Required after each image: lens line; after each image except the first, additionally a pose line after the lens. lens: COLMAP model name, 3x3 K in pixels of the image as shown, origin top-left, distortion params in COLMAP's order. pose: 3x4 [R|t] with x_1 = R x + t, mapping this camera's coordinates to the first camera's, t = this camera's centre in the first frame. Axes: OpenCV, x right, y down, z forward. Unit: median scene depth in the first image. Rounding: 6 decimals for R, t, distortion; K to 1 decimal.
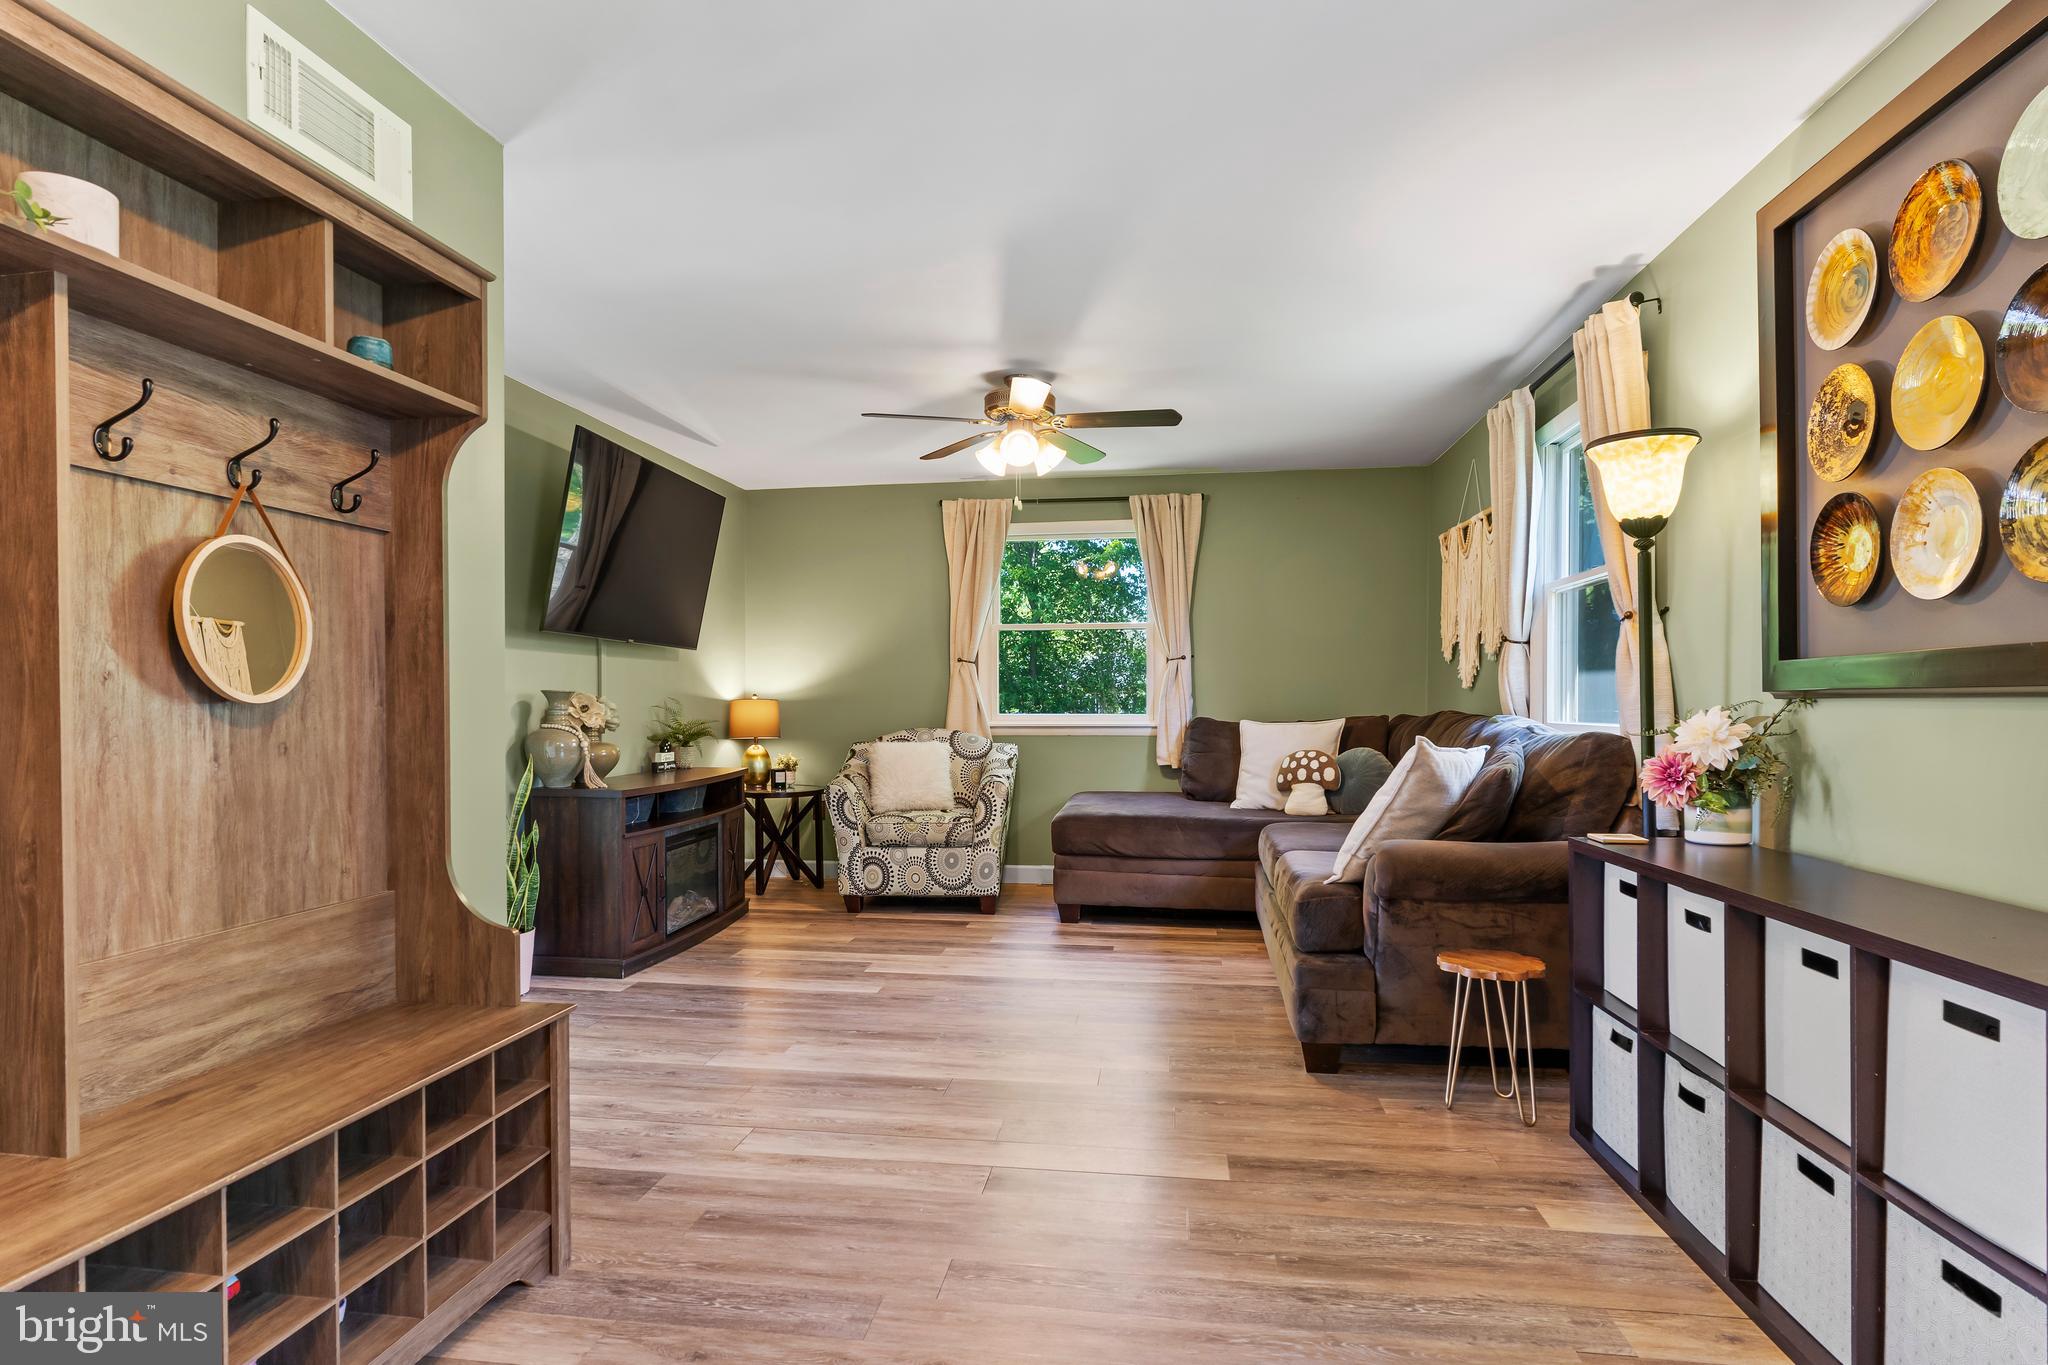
lens RADIAL K [[1063.5, 0, 1015.1], [0, 1063.5, 713.9], [0, 0, 1]] dist [-0.005627, 0.003116]
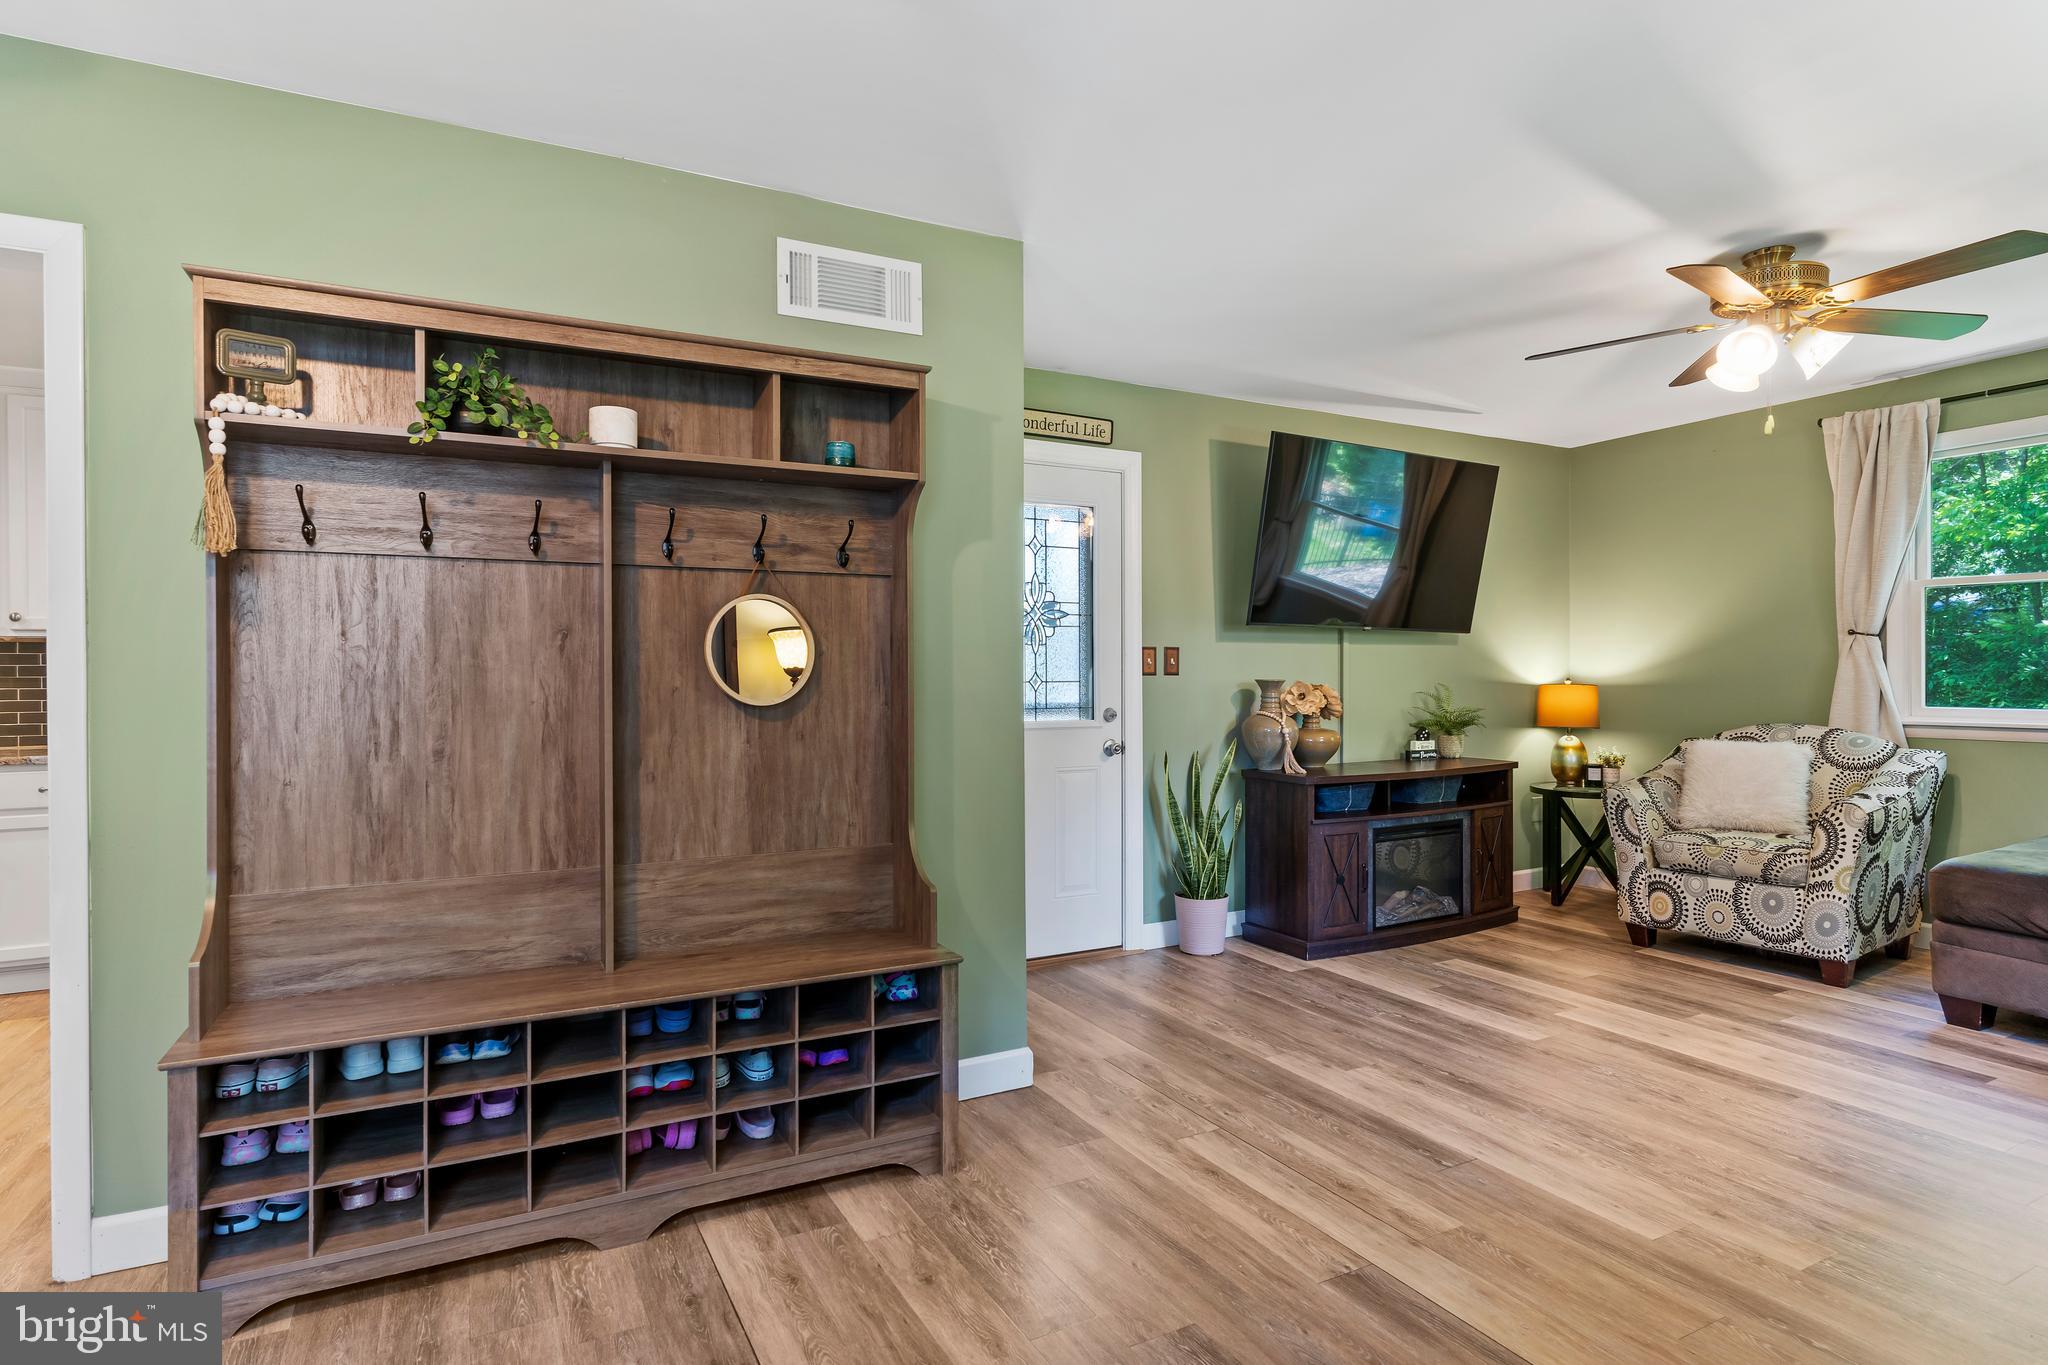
lens RADIAL K [[1063.5, 0, 1025.6], [0, 1063.5, 676.9], [0, 0, 1]] dist [-0.005627, 0.003116]
pose [[0.599842, 0.001229, -0.800118, 0.404846], [-0.007252, 0.999966, -0.003901, -0.027047], [0.800086, 0.008143, 0.599831, 0.228271]]
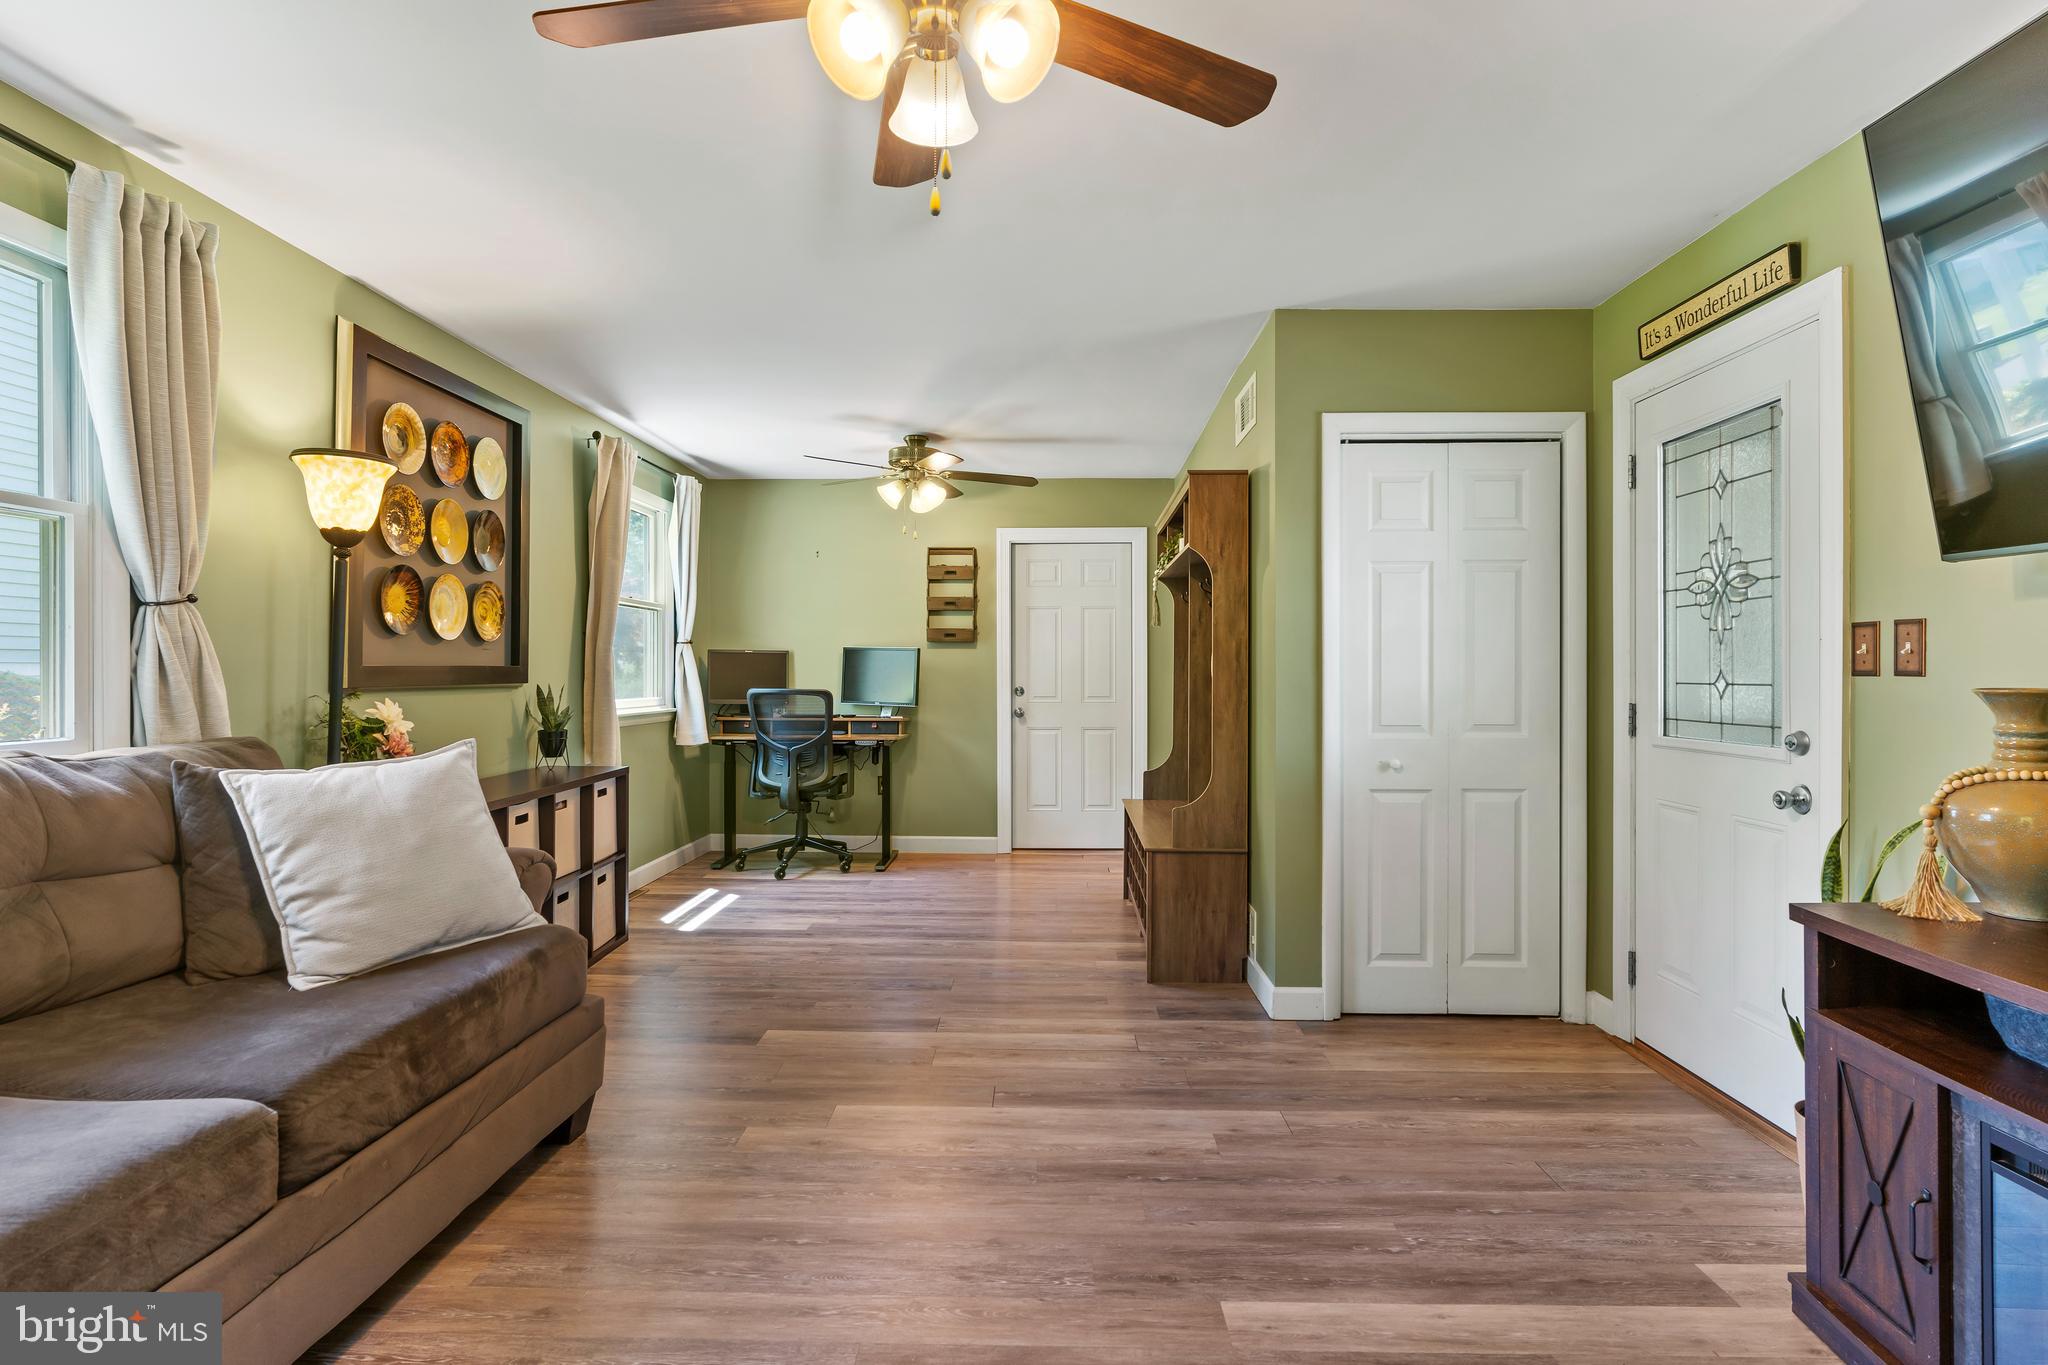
lens RADIAL K [[1063.5, 0, 1005.9], [0, 1063.5, 674.0], [0, 0, 1]] dist [-0.005627, 0.003116]
pose [[-0.994501, -0.000240, -0.104729, 0.027499], [-0.001600, 0.999916, 0.012895, -0.046947], [0.104717, 0.012992, -0.994417, 1.984017]]
